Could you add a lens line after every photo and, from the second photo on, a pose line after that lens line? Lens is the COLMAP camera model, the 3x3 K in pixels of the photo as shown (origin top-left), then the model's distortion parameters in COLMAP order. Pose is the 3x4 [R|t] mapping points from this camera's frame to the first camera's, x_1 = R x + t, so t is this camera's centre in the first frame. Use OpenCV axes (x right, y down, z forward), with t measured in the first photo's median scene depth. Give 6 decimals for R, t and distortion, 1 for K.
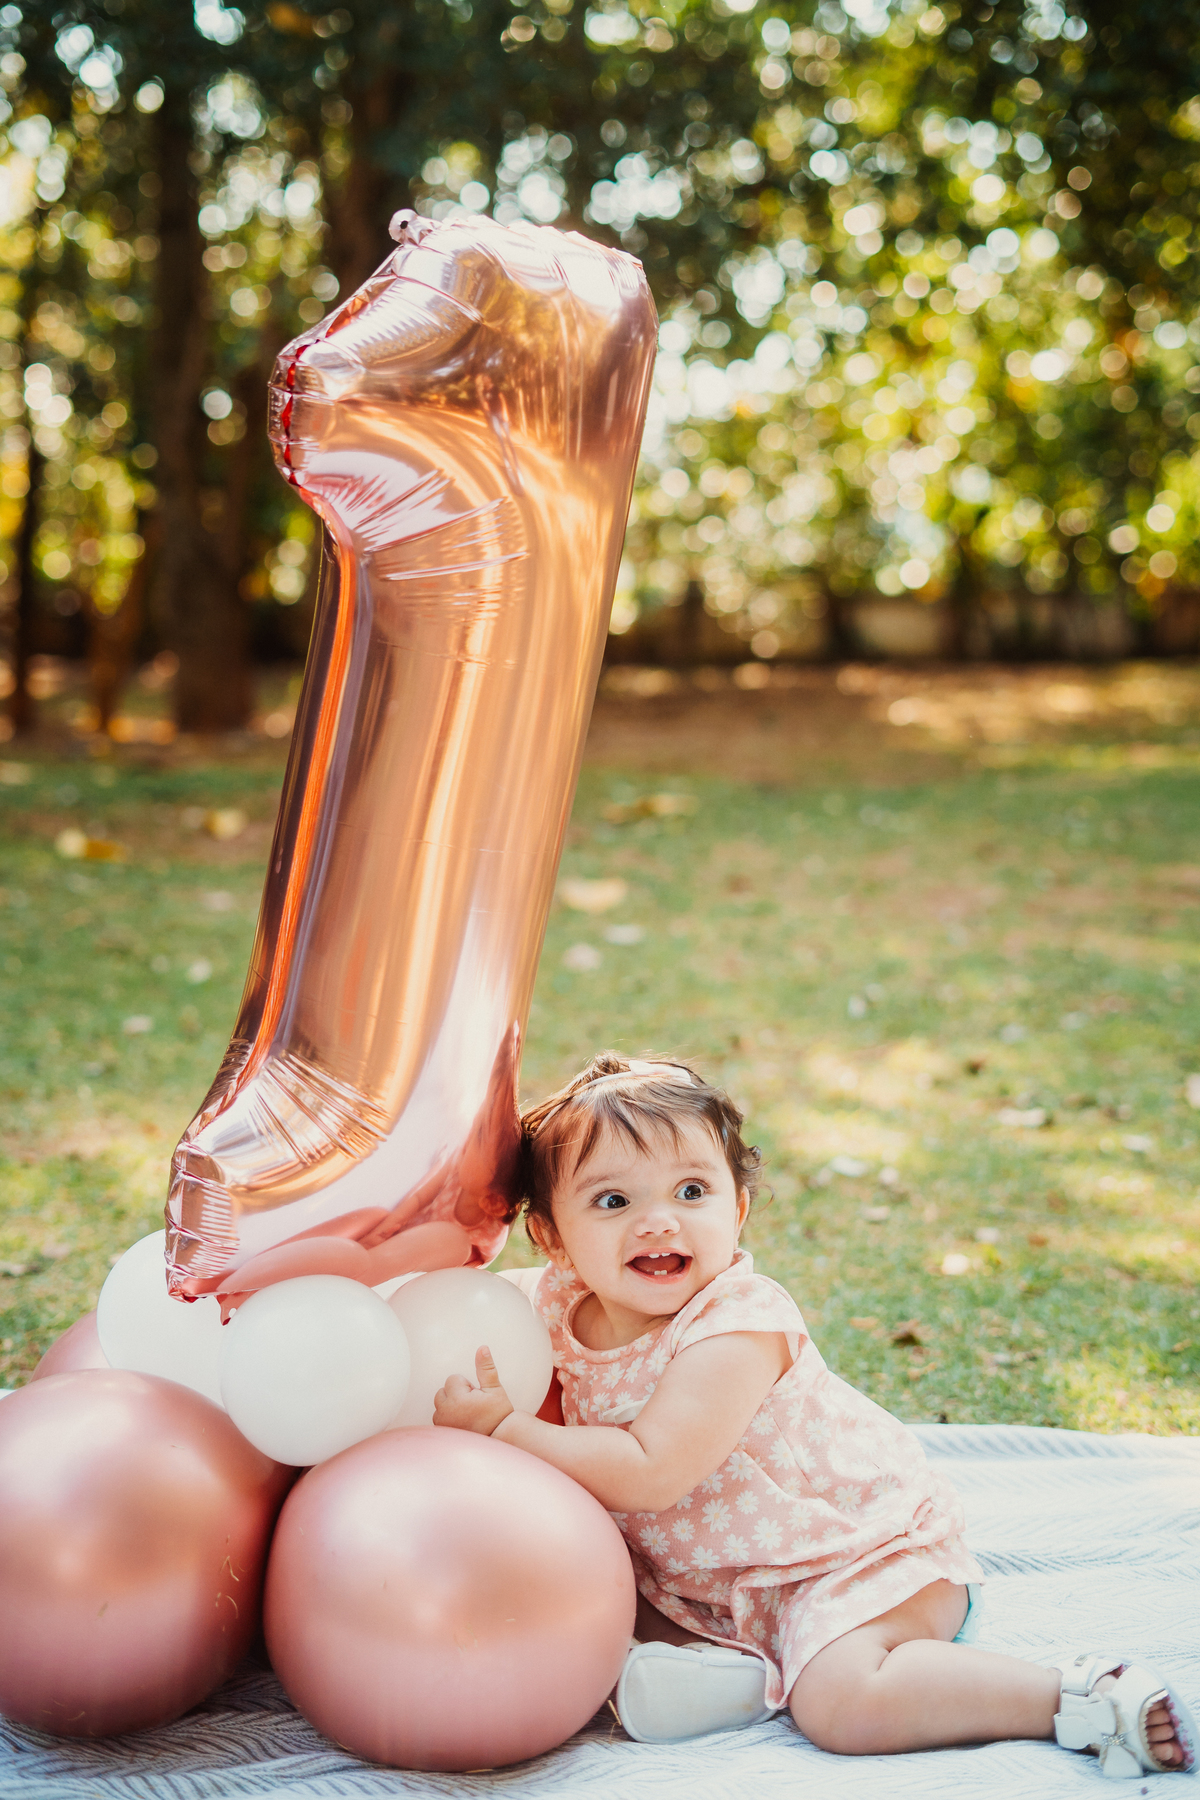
lens RADIAL K [[2665.9, 0, 598.8], [0, 2665.9, 825.8], [0, 0, 1]] dist [-0.011539, 0.004810]
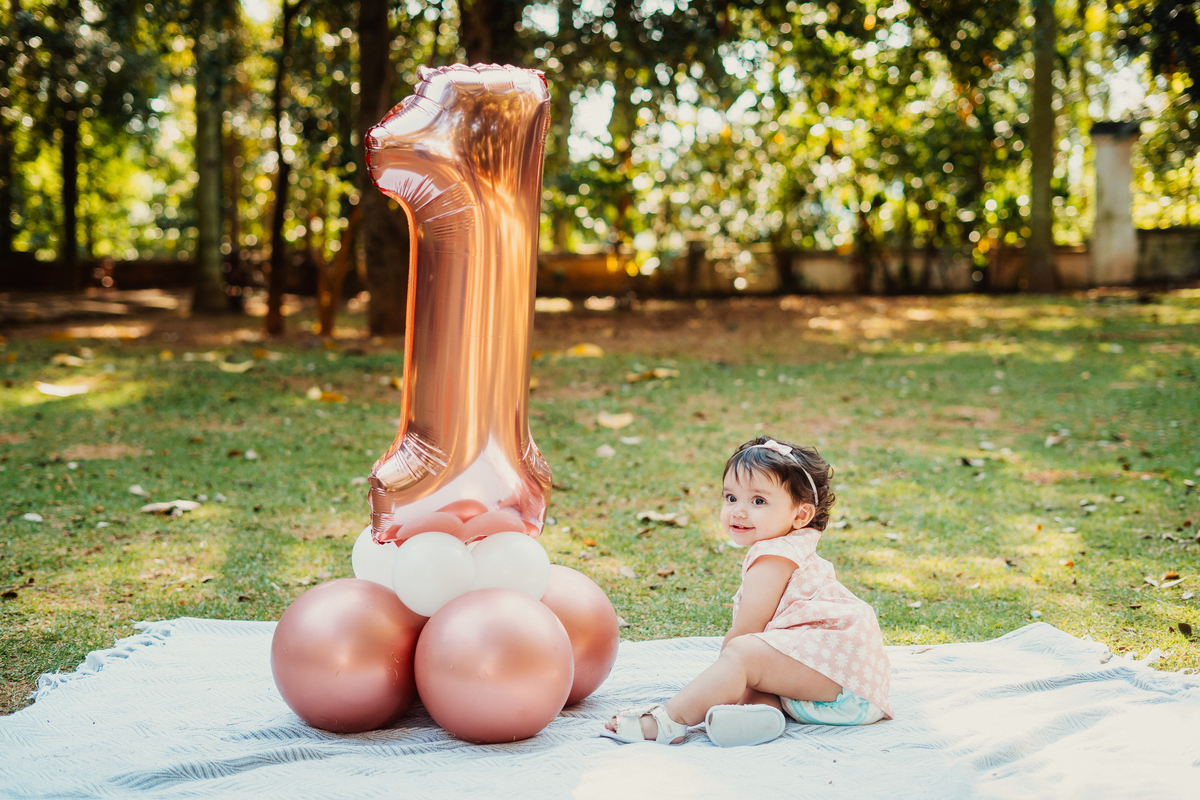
lens RADIAL K [[1743.2, 0, 573.6], [0, 1743.2, 400.6], [0, 0, 1]] dist [-0.018340, 0.024534]
pose [[0.999221, 0.001023, -0.039462, 0.013359], [-0.001148, 0.999994, -0.003138, 0.014173], [0.039458, 0.003181, 0.999216, -0.115873]]
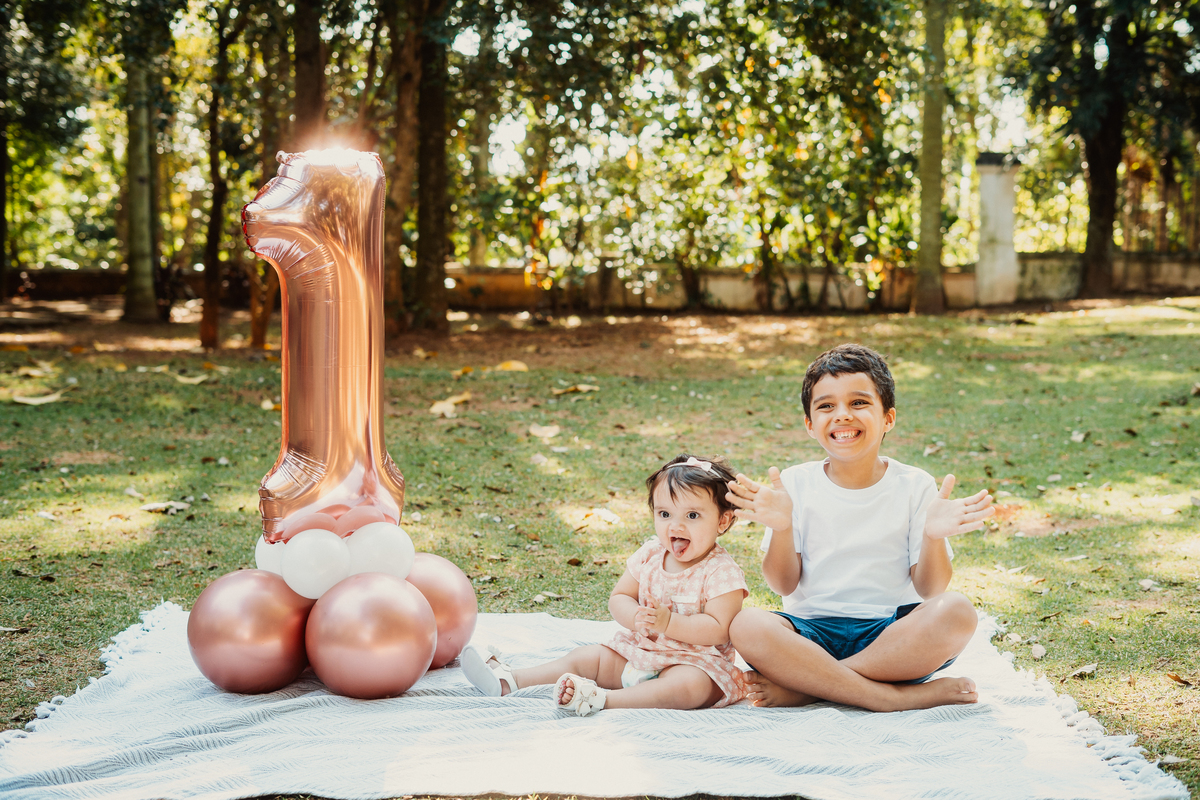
lens RADIAL K [[1706.0, 0, 600.0], [0, 1706.0, 400.0], [0, 0, 1]] dist [-0.011712, 0.006369]
pose [[0.999548, 0.006855, 0.029259, 0.001489], [-0.006613, 0.999943, -0.008350, 0.011339], [-0.029315, 0.008153, 0.999537, -0.204852]]
